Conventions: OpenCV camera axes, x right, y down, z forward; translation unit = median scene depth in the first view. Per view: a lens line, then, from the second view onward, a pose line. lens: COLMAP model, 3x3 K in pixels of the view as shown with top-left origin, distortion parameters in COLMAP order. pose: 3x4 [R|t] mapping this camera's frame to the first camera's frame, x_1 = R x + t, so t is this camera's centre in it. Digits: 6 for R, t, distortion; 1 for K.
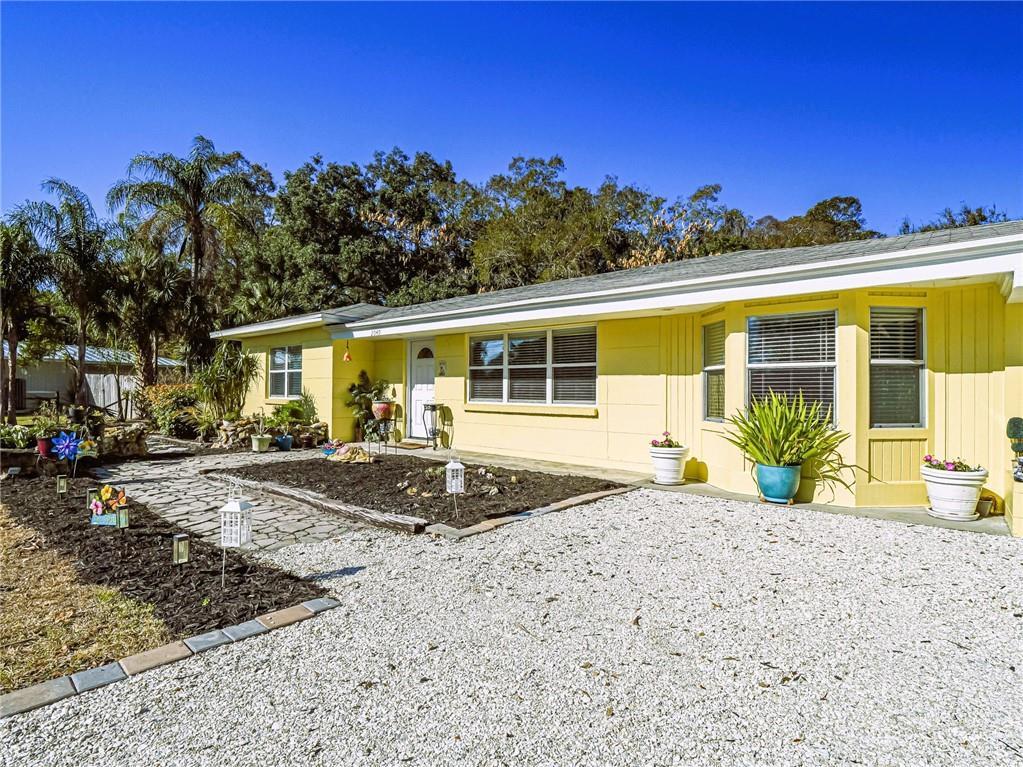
lens RADIAL K [[528.5, 0, 511.5], [0, 528.5, 383.5], [0, 0, 1]] dist [-0.001180, -0.000310]
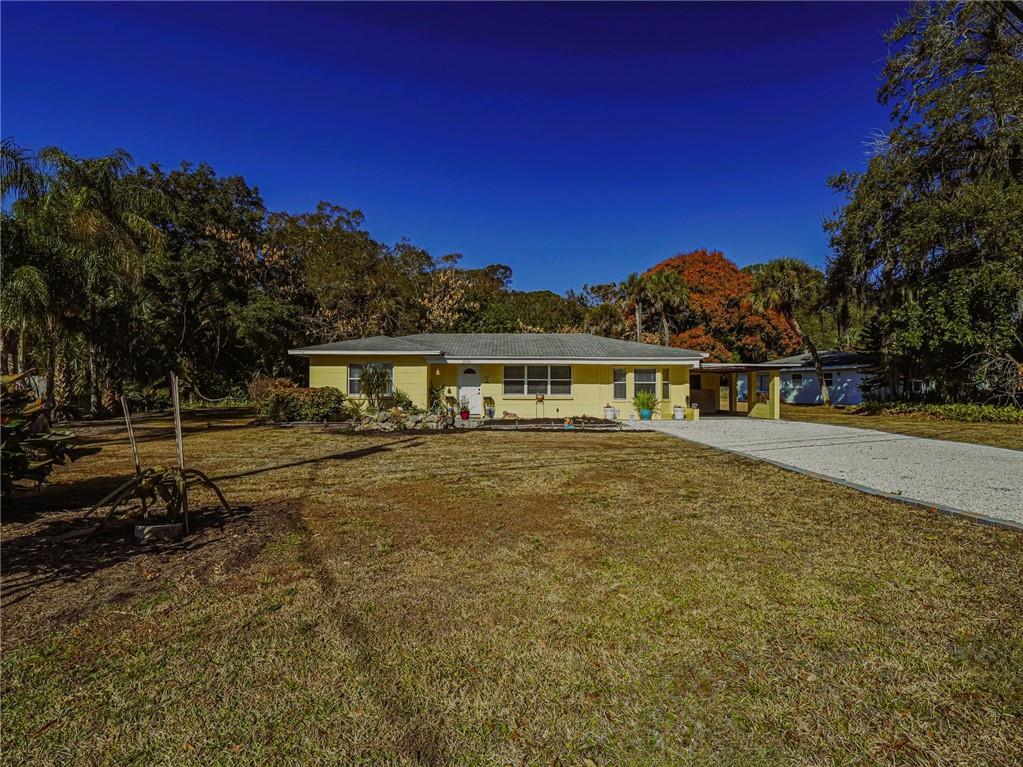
lens RADIAL K [[493.2, 0, 511.5], [0, 493.2, 383.5], [0, 0, 1]] dist [0.000732, -0.000095]
pose [[0.748915, -0.000195, 0.662666, -1.551442], [-0.004751, 0.999973, 0.005664, -0.027978], [-0.662649, -0.007391, 0.748893, -0.598910]]
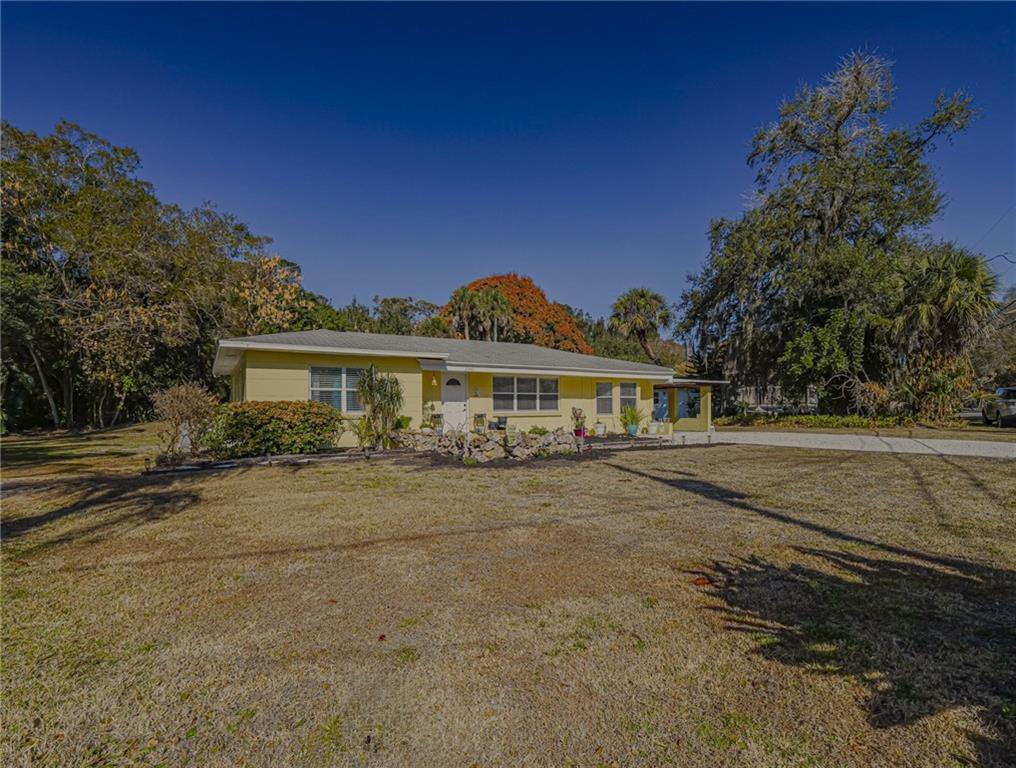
lens RADIAL K [[505.4, 0, 504.5], [0, 505.4, 409.8], [0, 0, 1]] dist [-0.001344, -0.000875]
pose [[0.310034, -0.008892, 0.950684, -1.878637], [-0.001353, 0.999951, 0.009794, 0.011891], [-0.950724, -0.004323, 0.310007, 0.478548]]
